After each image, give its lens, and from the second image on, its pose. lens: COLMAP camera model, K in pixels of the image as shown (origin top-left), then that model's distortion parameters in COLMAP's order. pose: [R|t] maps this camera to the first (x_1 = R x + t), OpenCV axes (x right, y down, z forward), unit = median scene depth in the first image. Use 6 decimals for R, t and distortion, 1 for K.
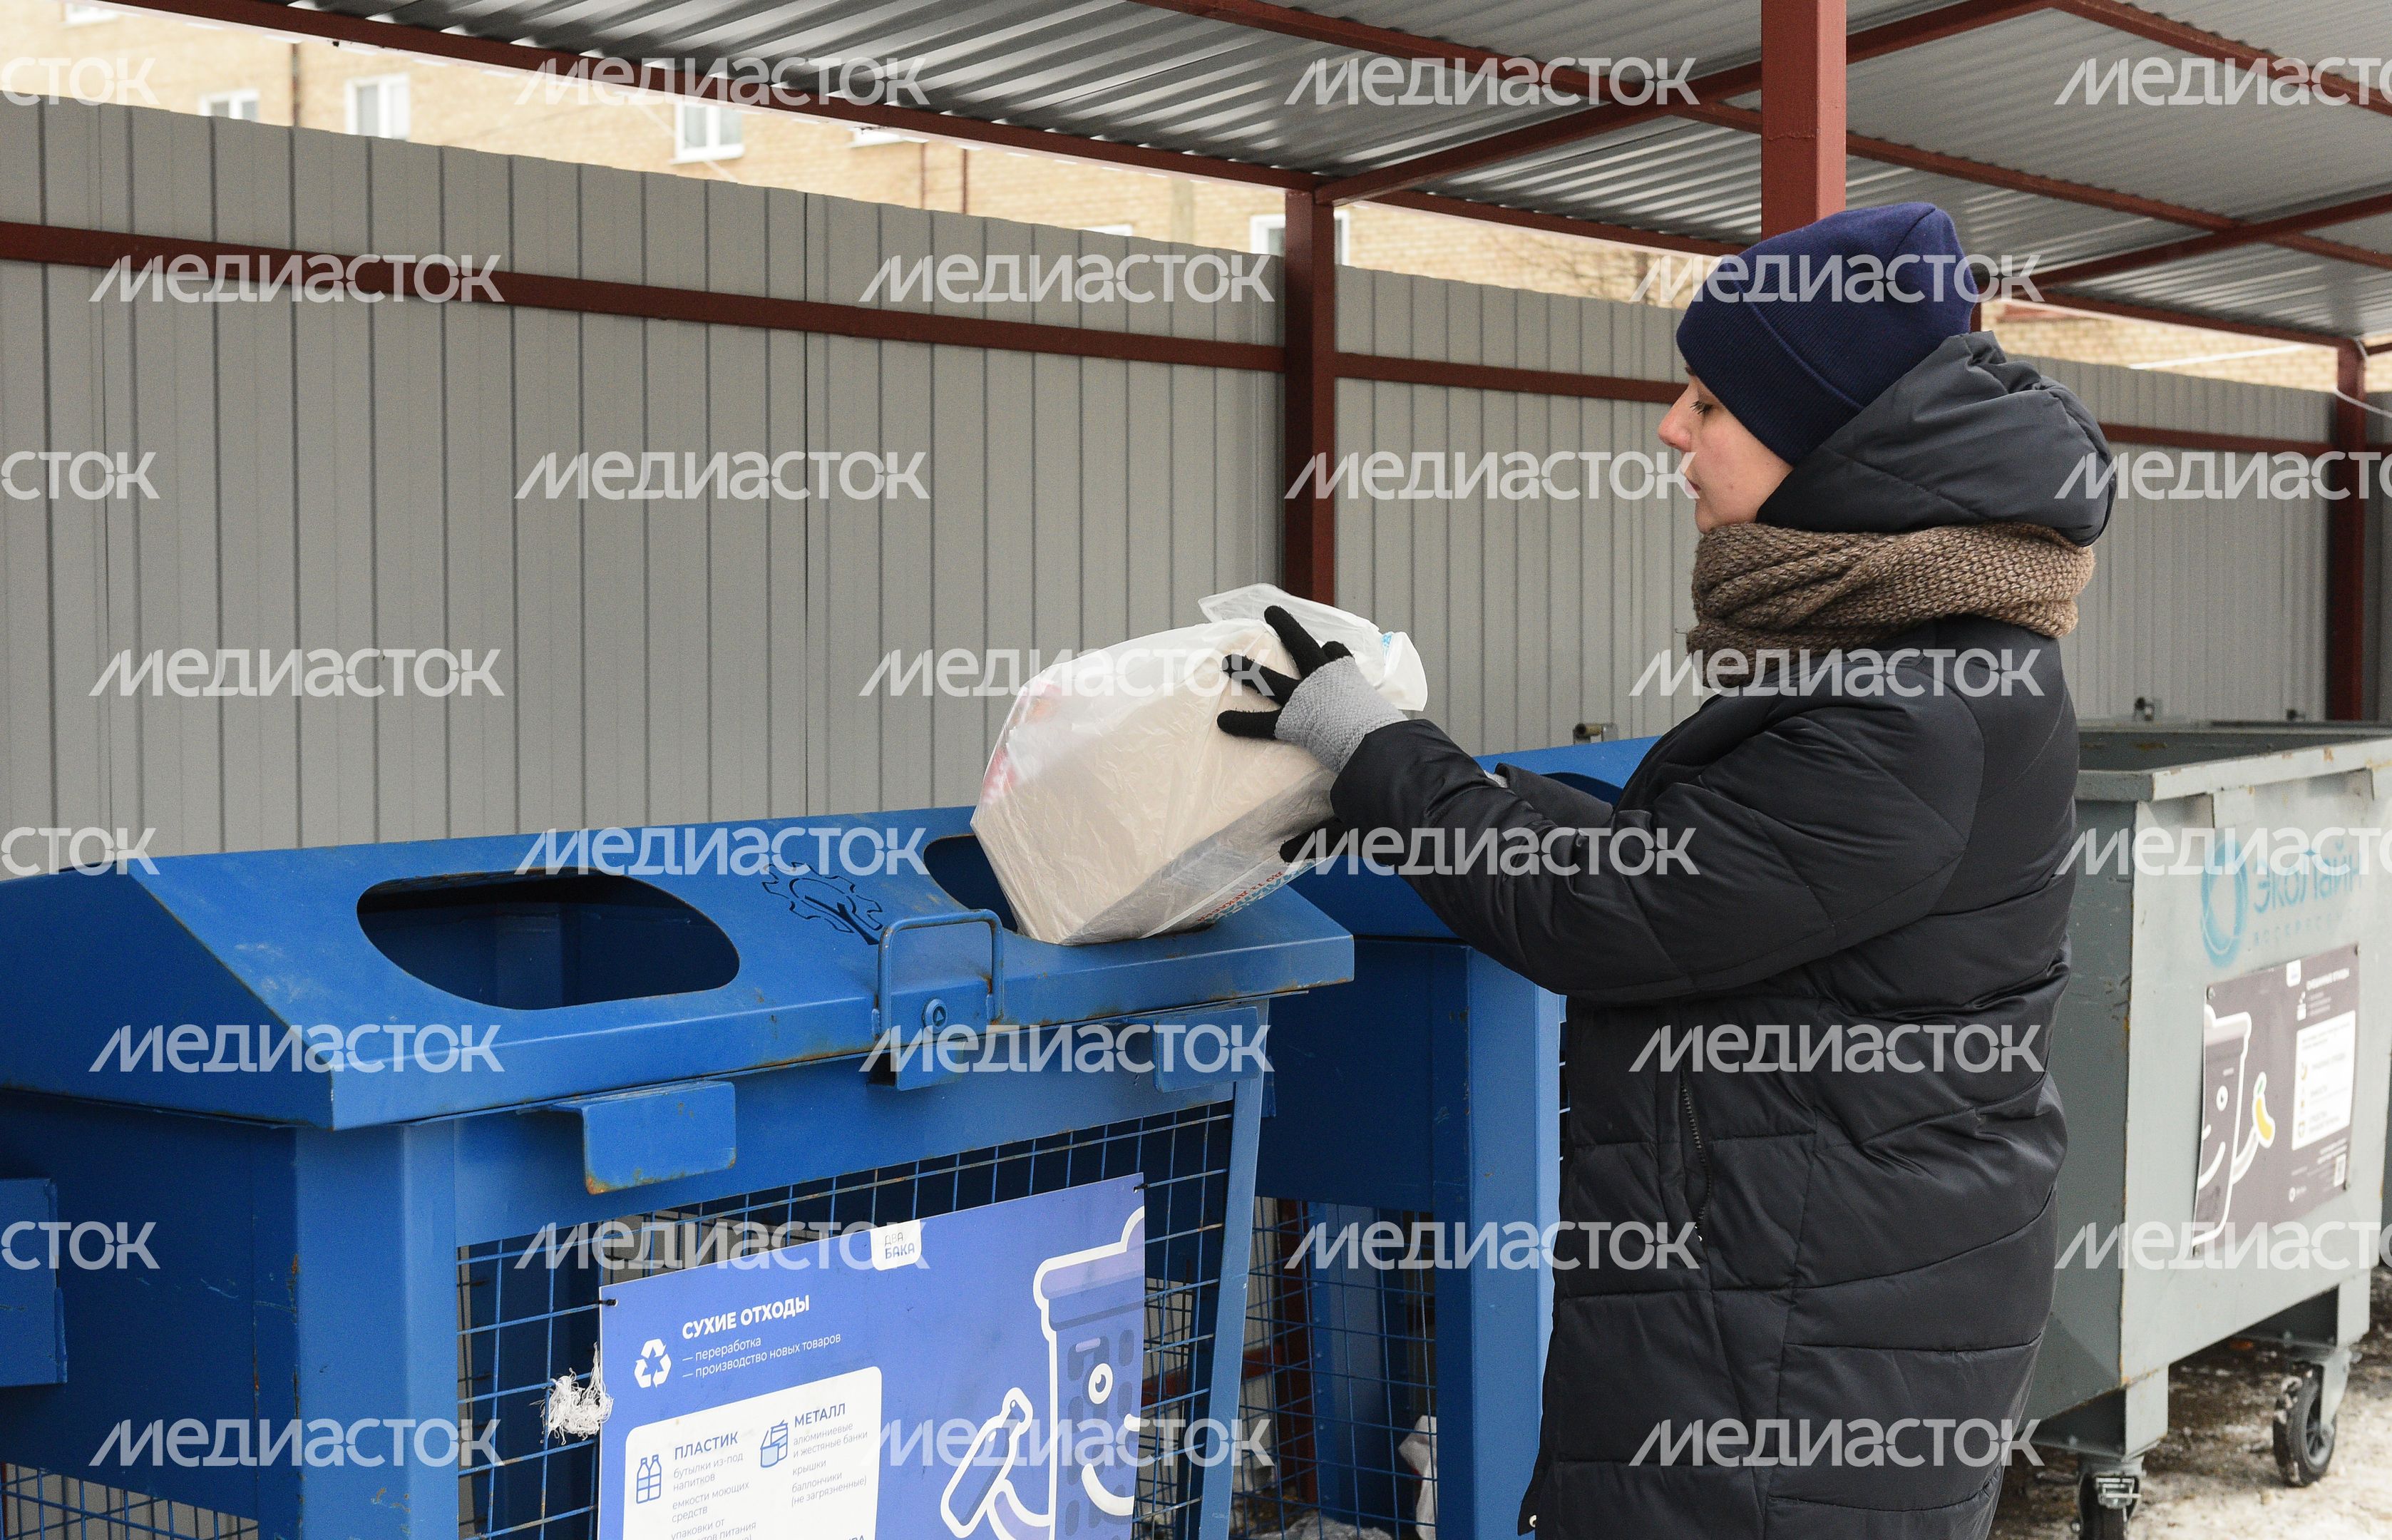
lens RADIAL K [[3735.9, 0, 1196.1], [0, 3735.9, 770.4], [0, 0, 1]] dist [0.013855, 0.000000]
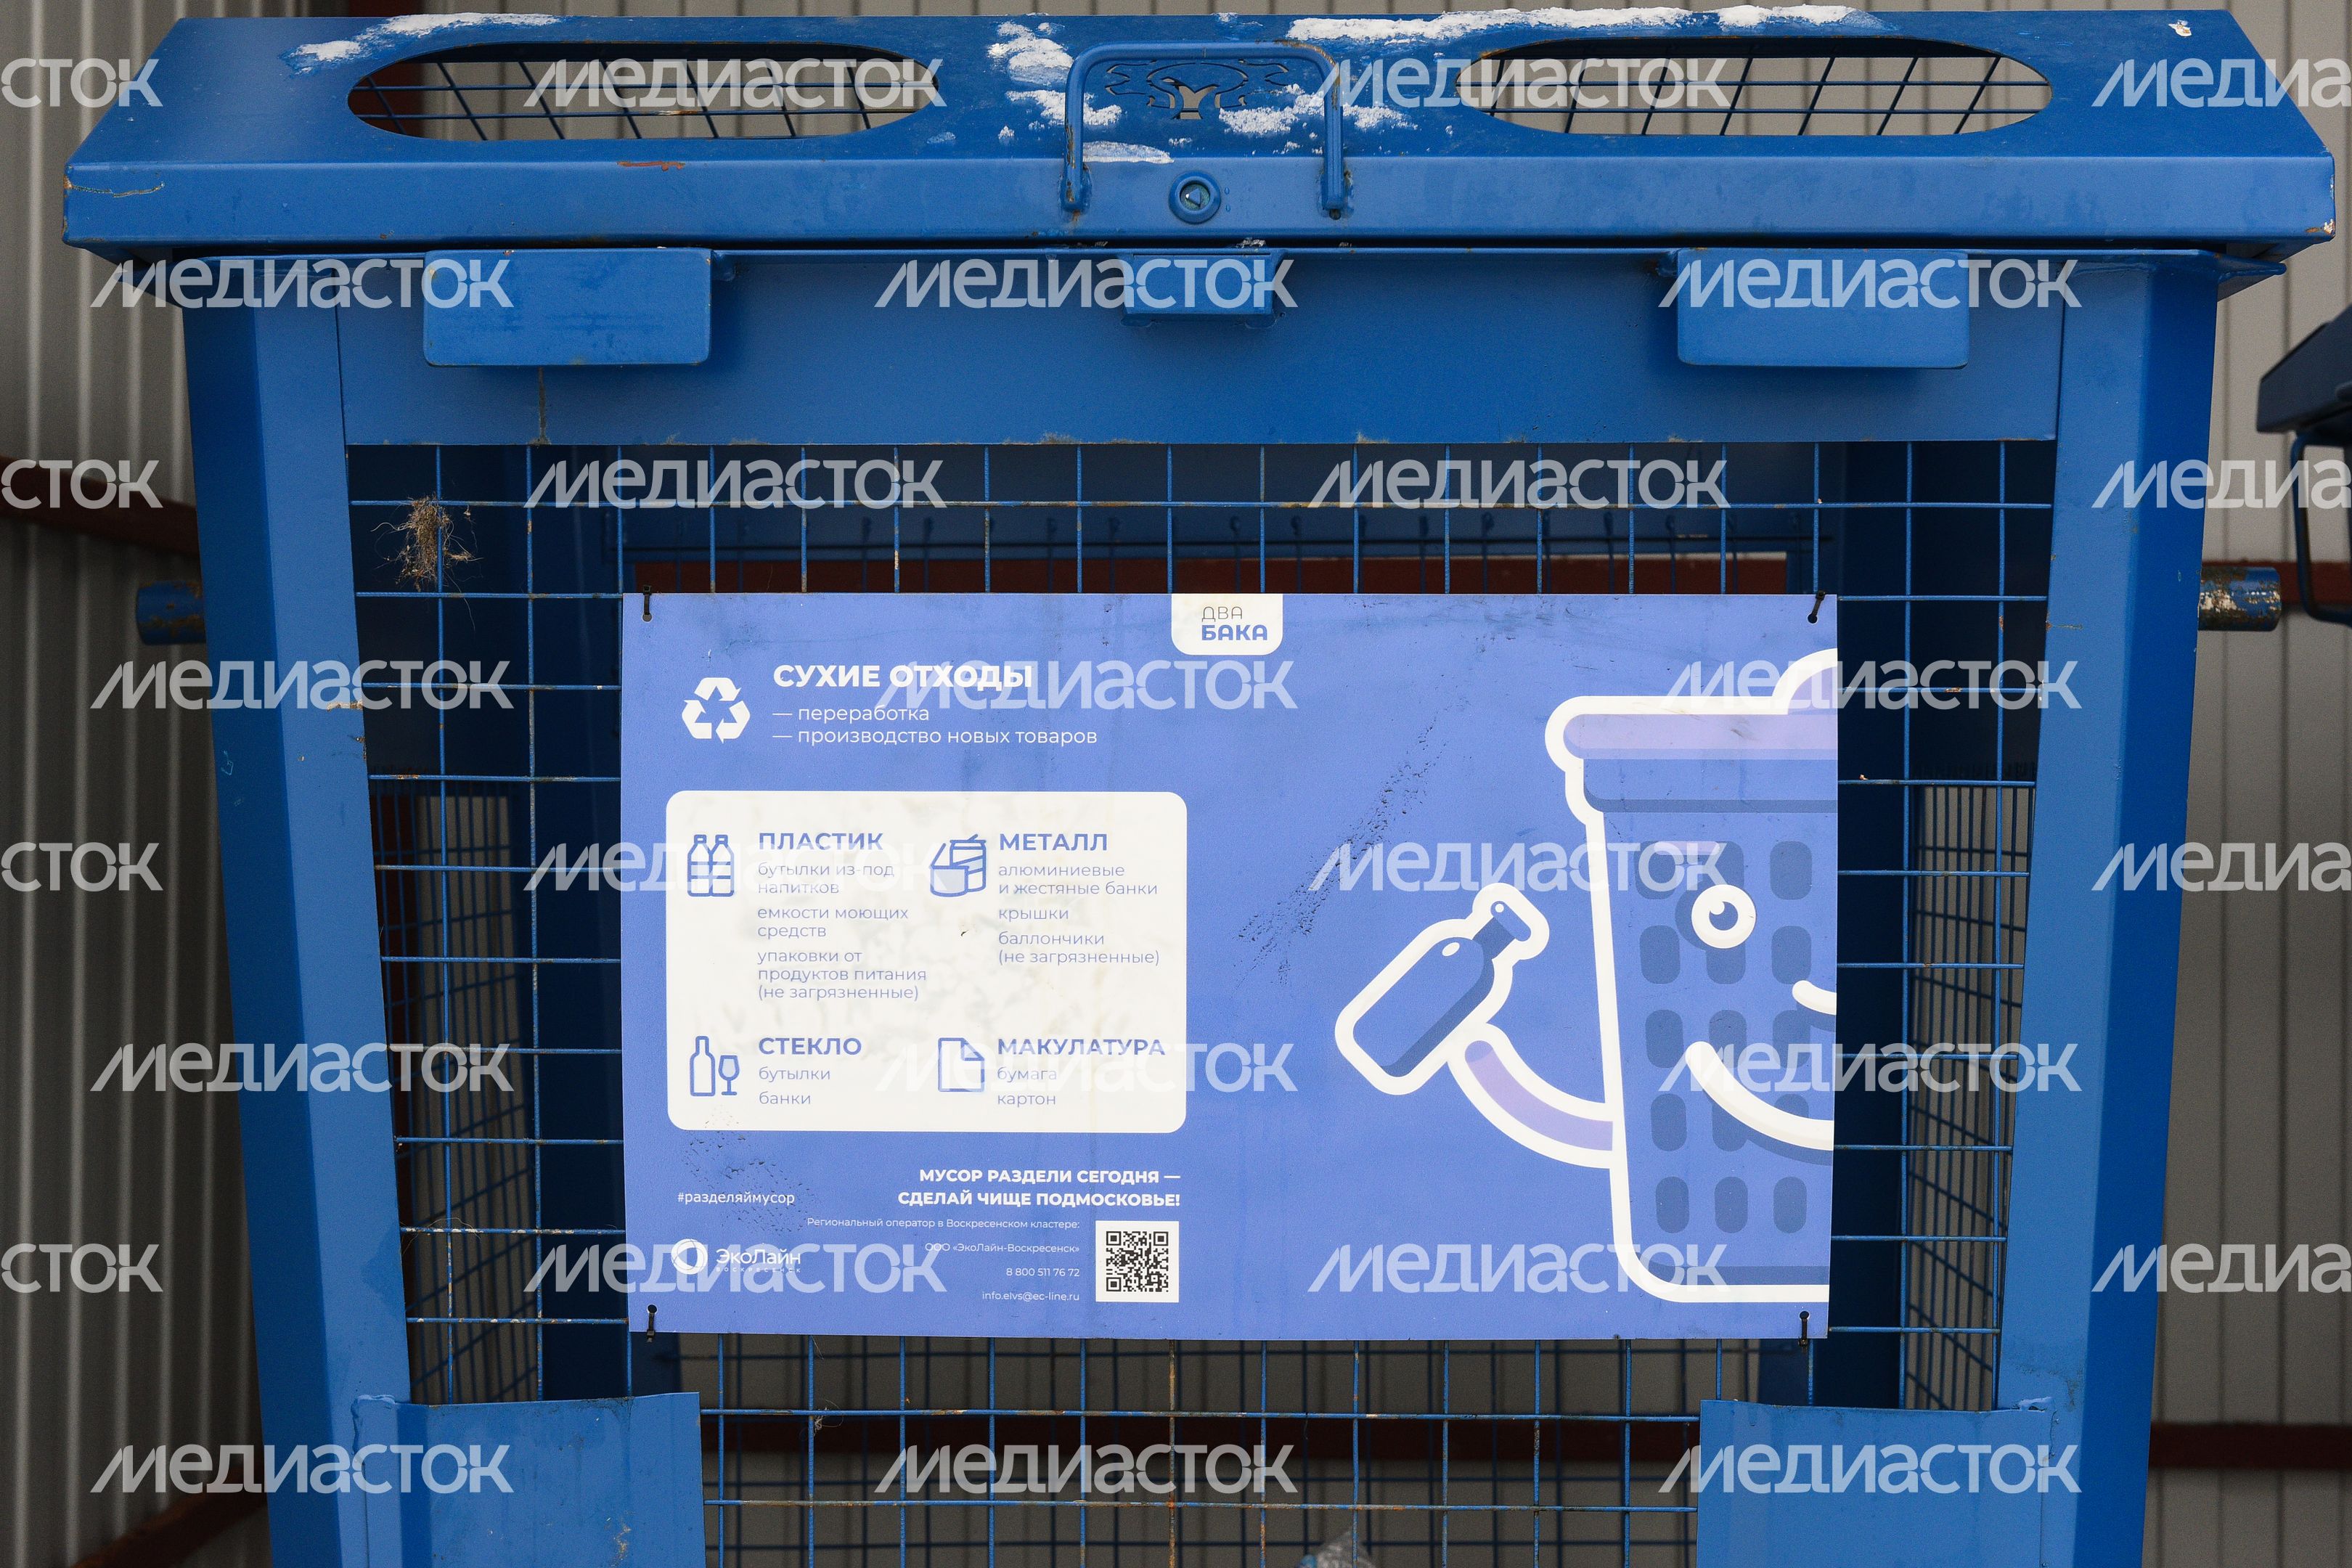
lens RADIAL K [[3759.9, 0, 1175.9], [0, 3759.9, 784.2], [0, 0, 1]] dist [0.033622, 0.000000]
pose [[0.549520, 0.001886, -0.835479, 0.476021], [-0.042935, 0.998740, -0.025985, 0.169402], [0.834377, 0.050150, 0.548908, 0.596651]]
